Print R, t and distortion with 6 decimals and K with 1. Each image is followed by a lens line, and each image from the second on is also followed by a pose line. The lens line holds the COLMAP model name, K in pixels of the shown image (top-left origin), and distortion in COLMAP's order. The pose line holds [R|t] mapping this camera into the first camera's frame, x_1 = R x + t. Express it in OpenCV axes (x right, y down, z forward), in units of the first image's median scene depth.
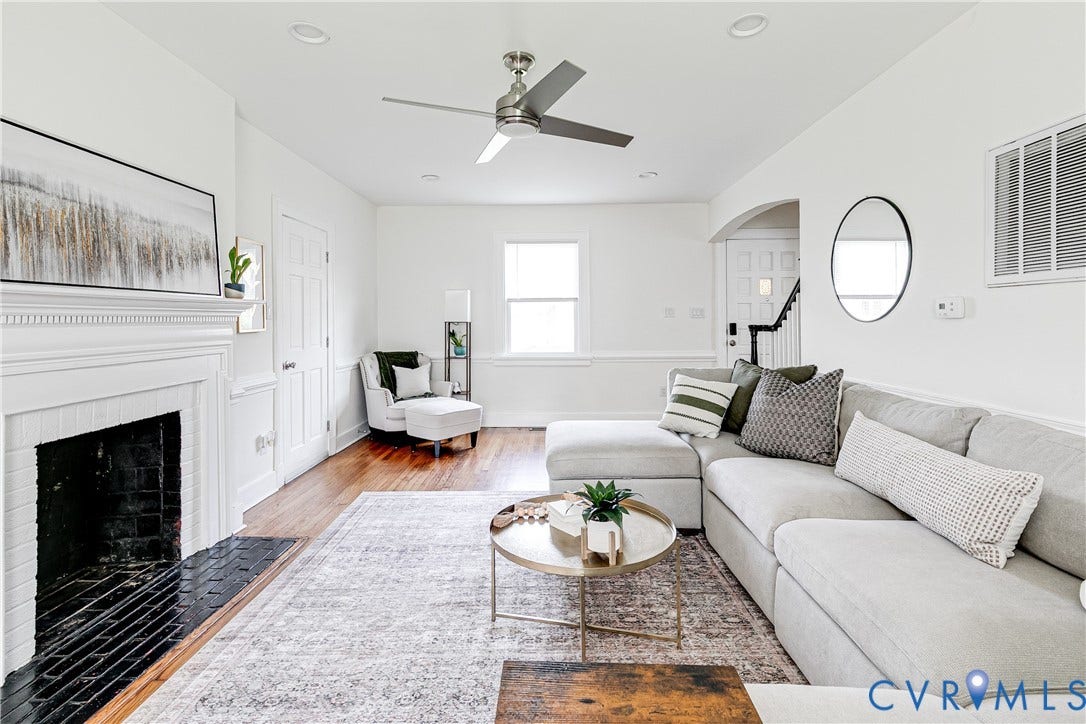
lens RADIAL K [[515.0, 0, 539.6], [0, 515.0, 321.3], [0, 0, 1]] dist [-0.000201, -0.000261]
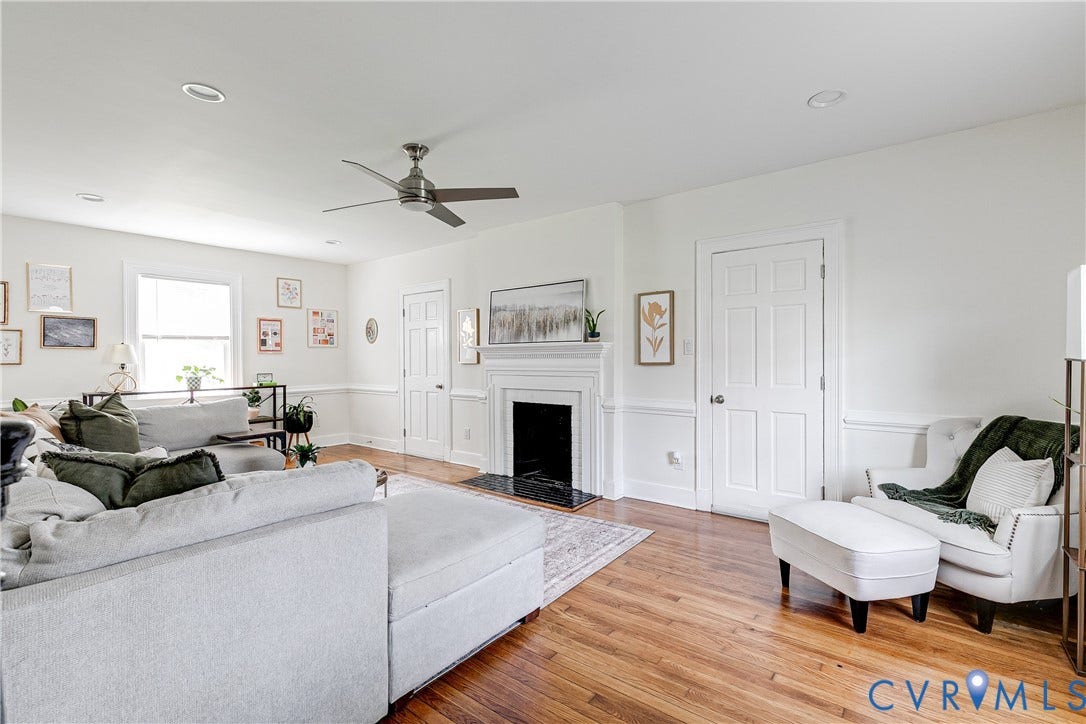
lens RADIAL K [[481.5, 0, 552.6], [0, 481.5, 363.7], [0, 0, 1]] dist [0.000123, -0.001054]
pose [[-0.596255, 0.021311, -0.802512, 0.495672], [0.011205, 0.999771, 0.018224, -0.004736], [0.802717, 0.001874, -0.596357, 1.383445]]
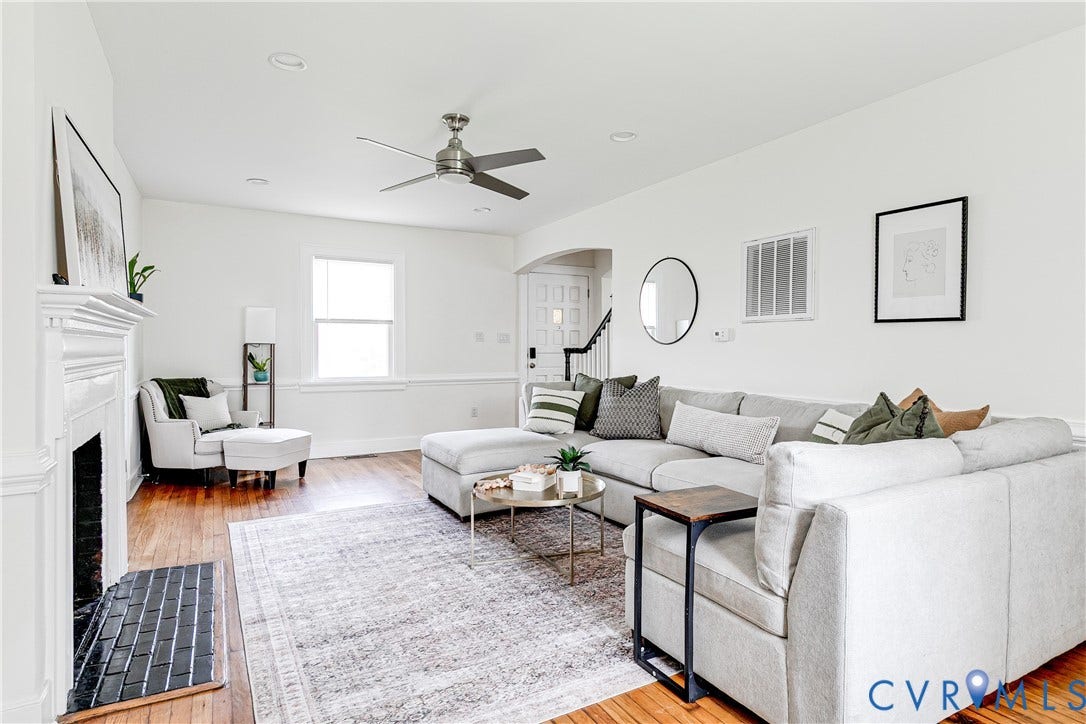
lens RADIAL K [[607.0, 0, 557.8], [0, 607.0, 361.8], [0, 0, 1]] dist [-0.002493, 0.000589]
pose [[0.856420, -0.002557, 0.516273, -0.395175], [-0.006339, 0.999860, 0.015467, 0.020489], [-0.516240, -0.016519, 0.856284, -0.232889]]
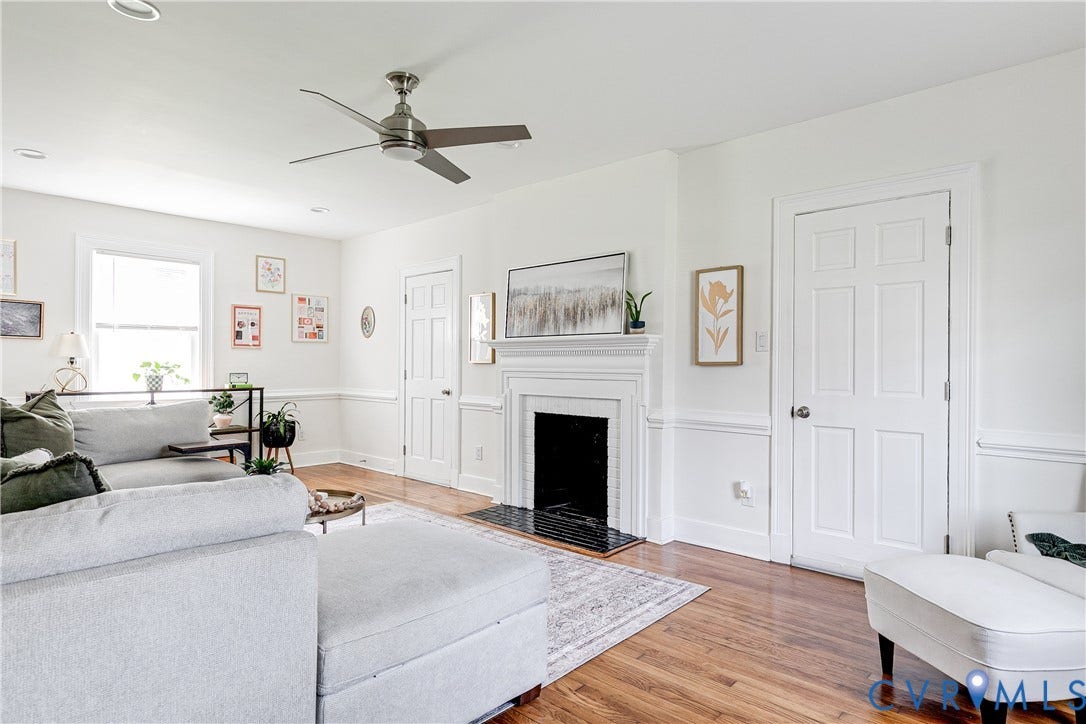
lens RADIAL K [[607.0, 0, 557.8], [0, 607.0, 361.8], [0, 0, 1]] dist [-0.002493, 0.000589]
pose [[-0.653490, 0.000910, -0.756934, 0.443840], [-0.003992, 0.999981, 0.004649, 0.009752], [0.756924, 0.006060, -0.653474, 1.387370]]
